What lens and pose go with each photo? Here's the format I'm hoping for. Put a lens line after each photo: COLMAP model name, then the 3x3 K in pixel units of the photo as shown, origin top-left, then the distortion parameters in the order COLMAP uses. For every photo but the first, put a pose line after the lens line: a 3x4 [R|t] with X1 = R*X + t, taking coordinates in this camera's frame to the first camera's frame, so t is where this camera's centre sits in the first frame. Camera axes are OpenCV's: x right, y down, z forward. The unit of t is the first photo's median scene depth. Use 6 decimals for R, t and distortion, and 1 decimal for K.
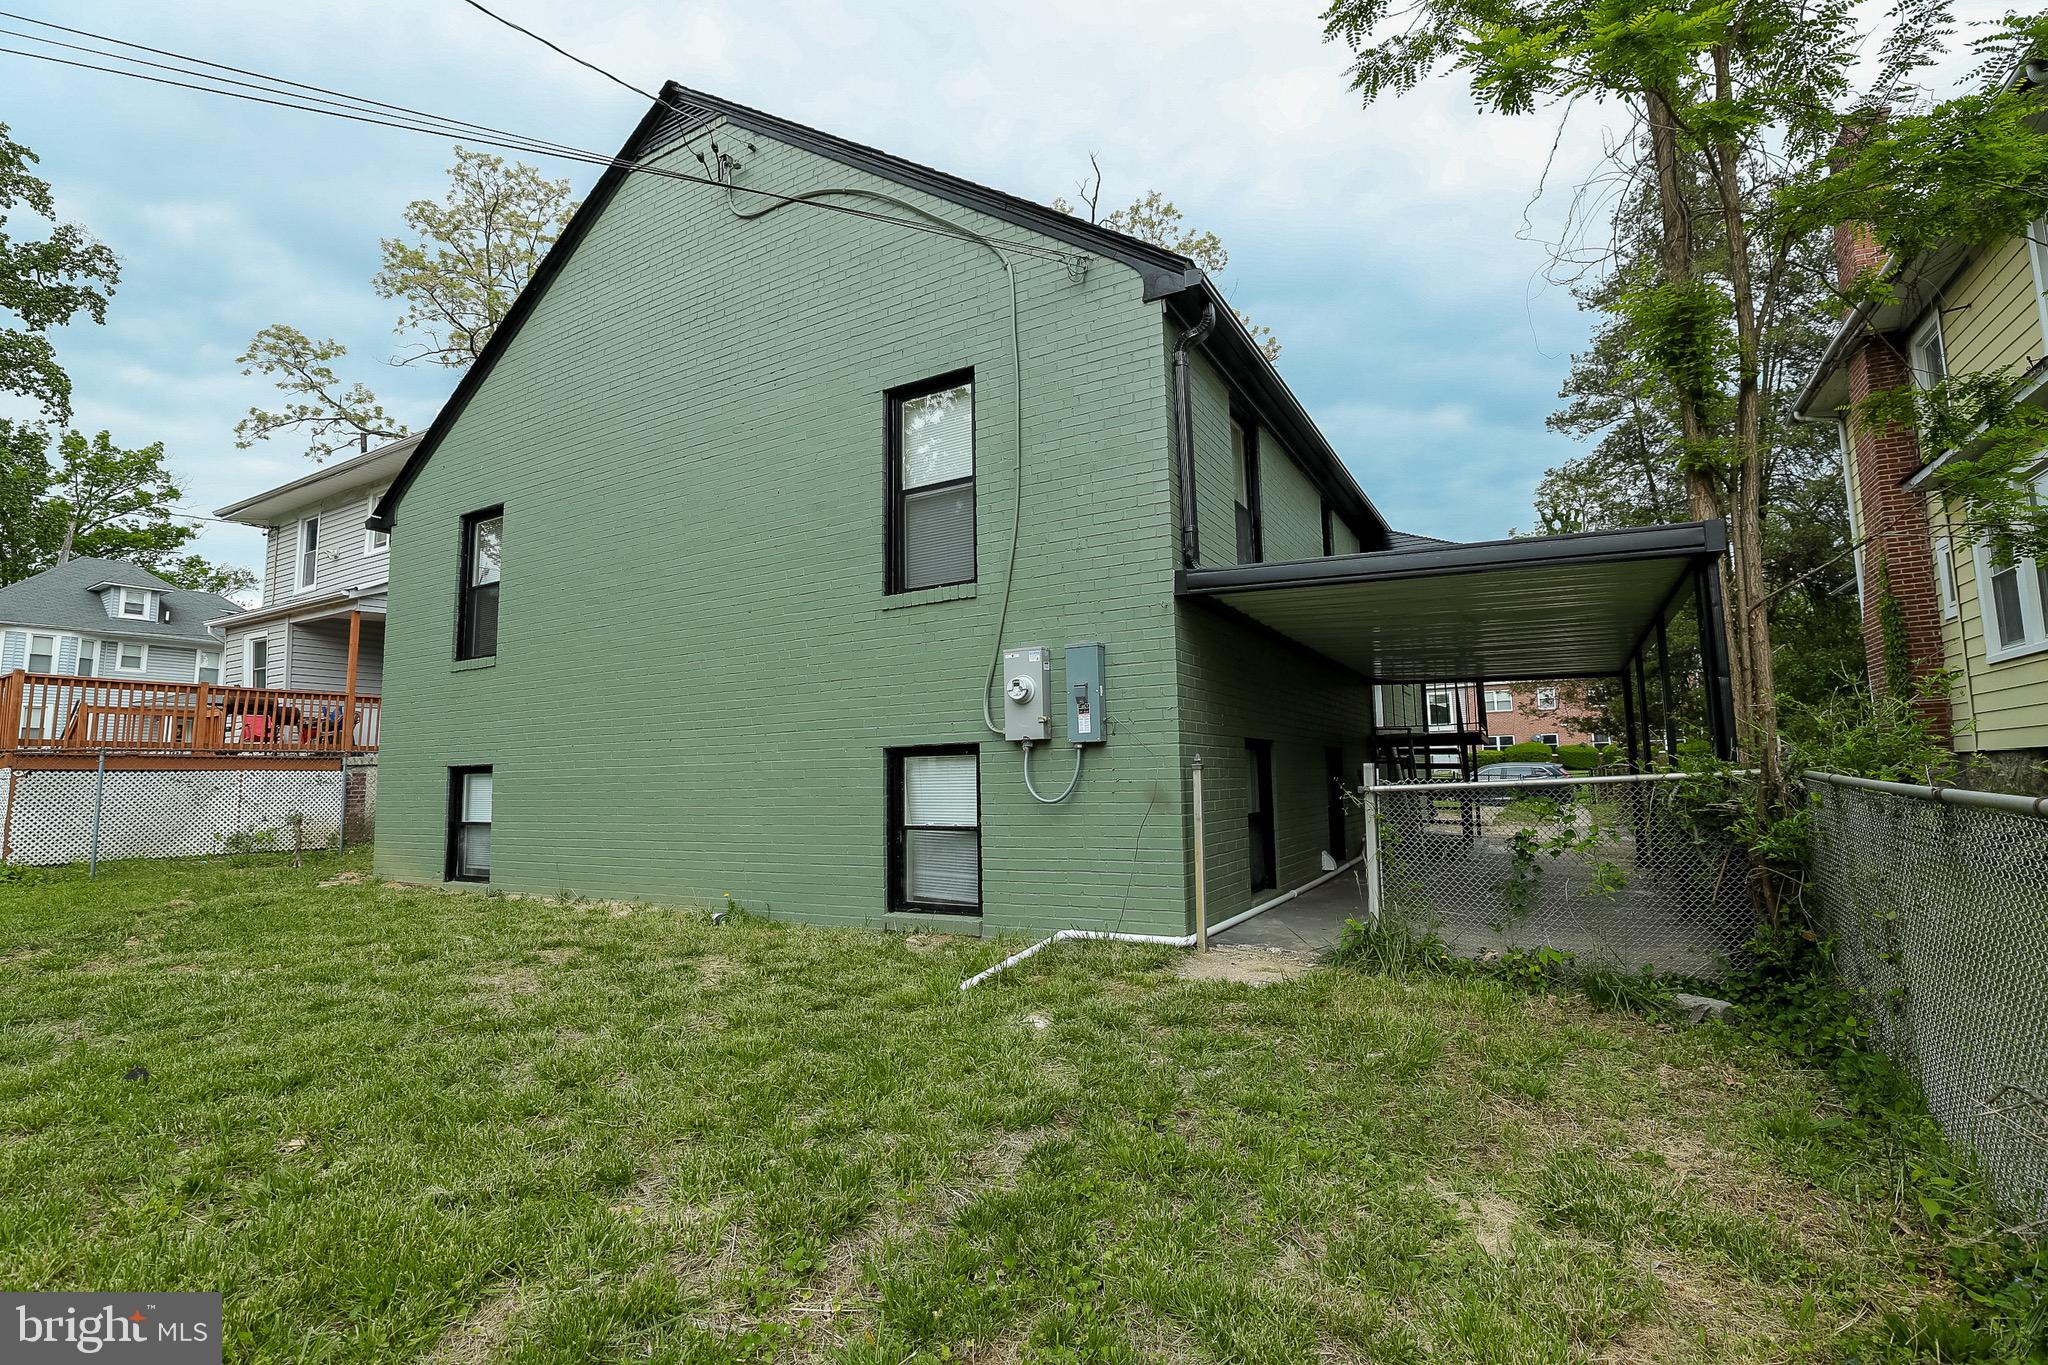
lens RADIAL K [[939.5, 0, 1016.1], [0, 939.5, 672.7], [0, 0, 1]] dist [-0.044676, 0.014992]
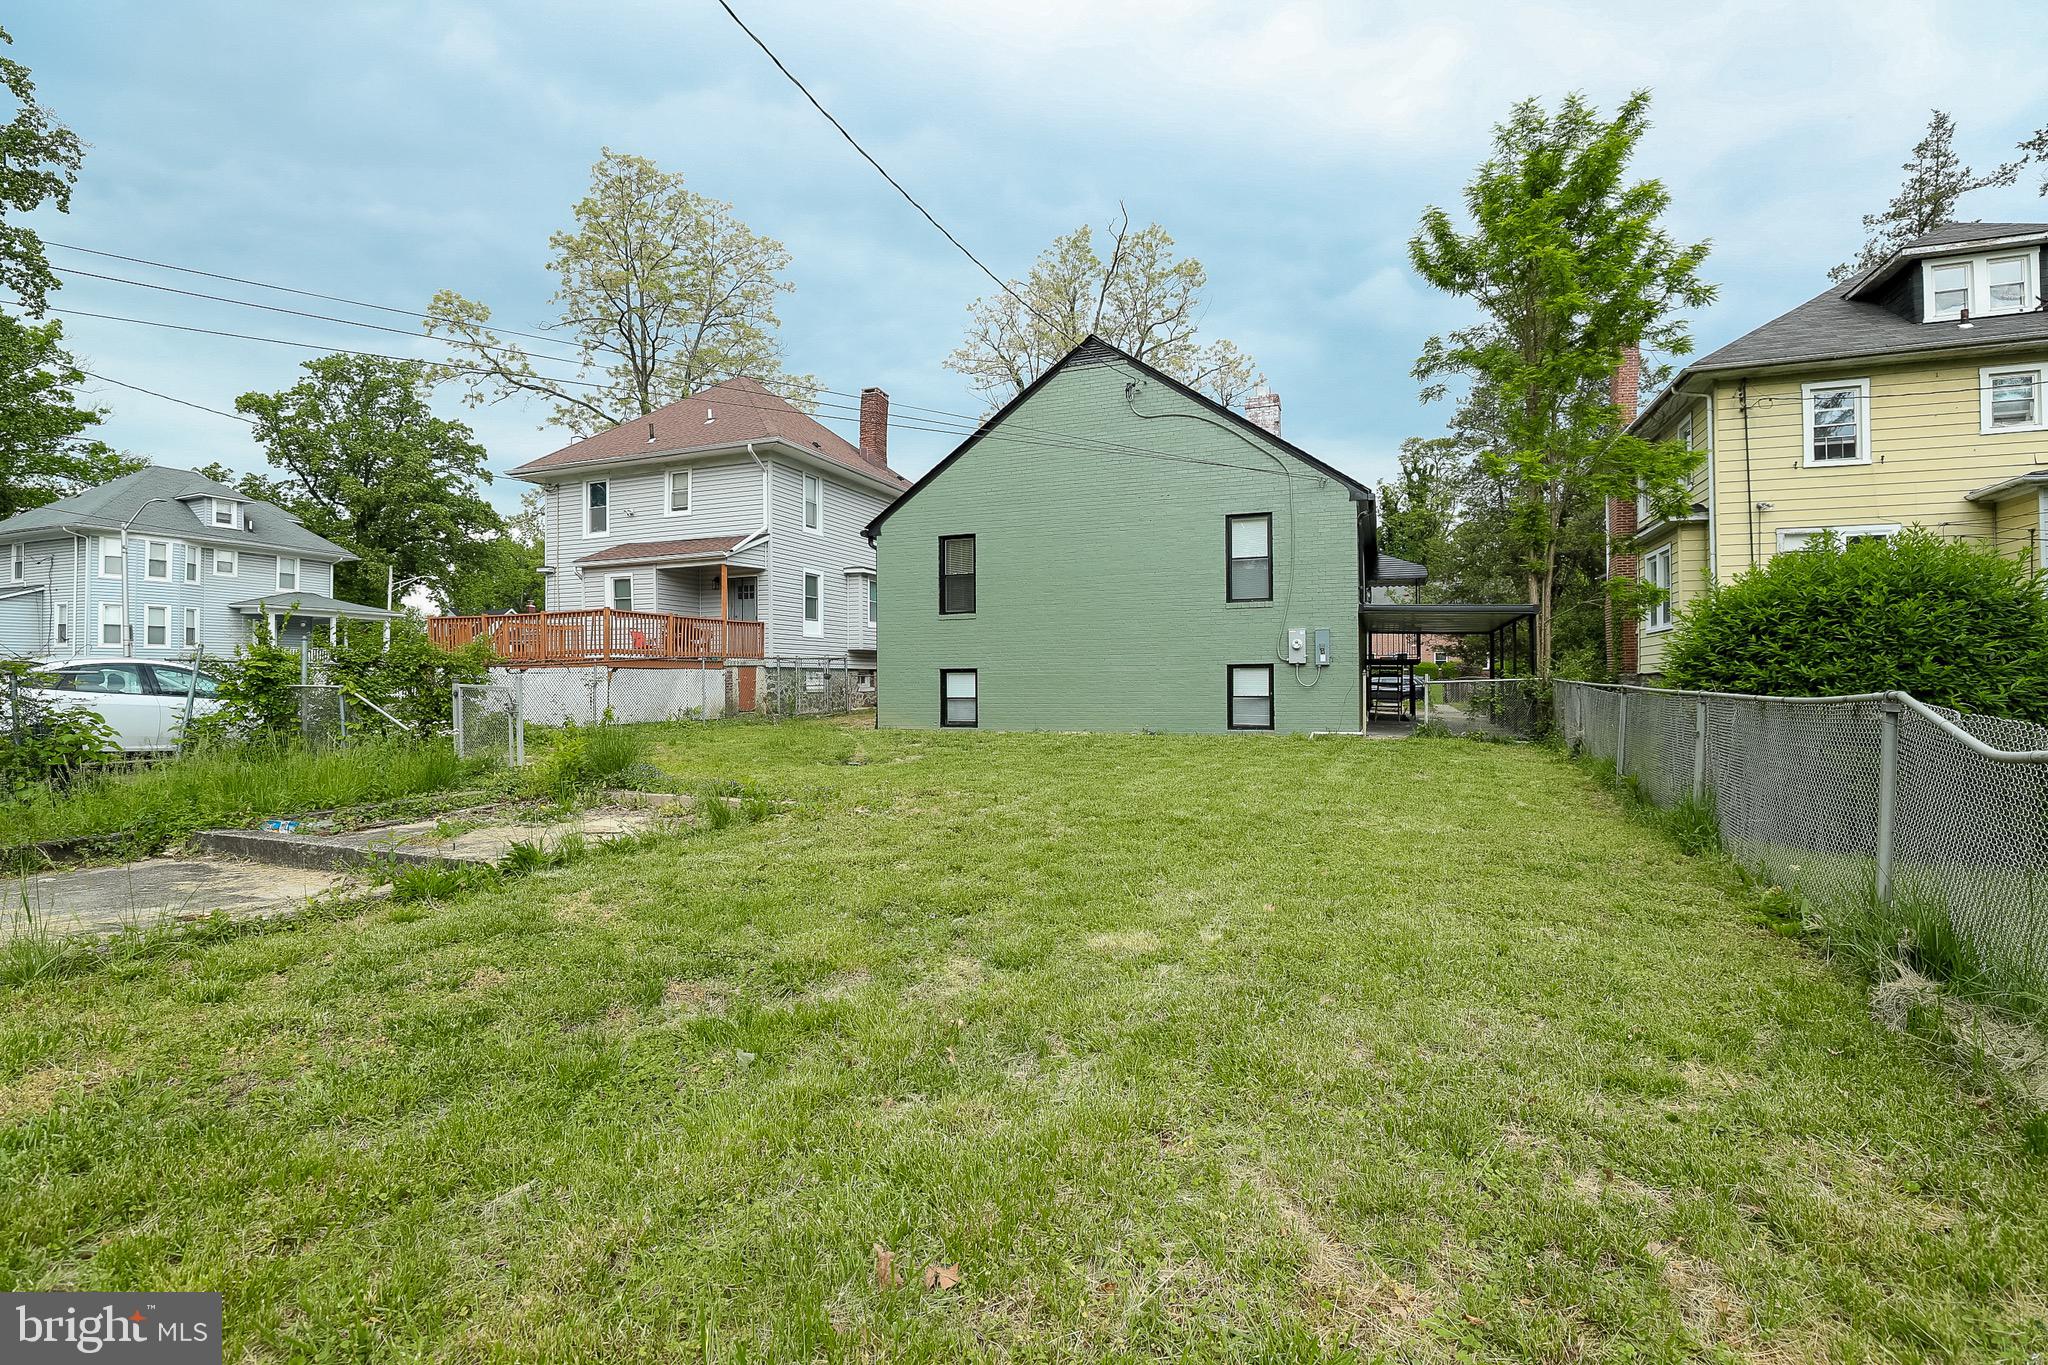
lens RADIAL K [[929.2, 0, 1018.7], [0, 929.2, 670.2], [0, 0, 1]] dist [-0.043853, 0.013524]
pose [[0.988957, 0.015512, 0.147389, -0.195390], [-0.029957, 0.994902, 0.096298, -0.023428], [-0.145143, -0.099649, 0.984380, -0.250077]]
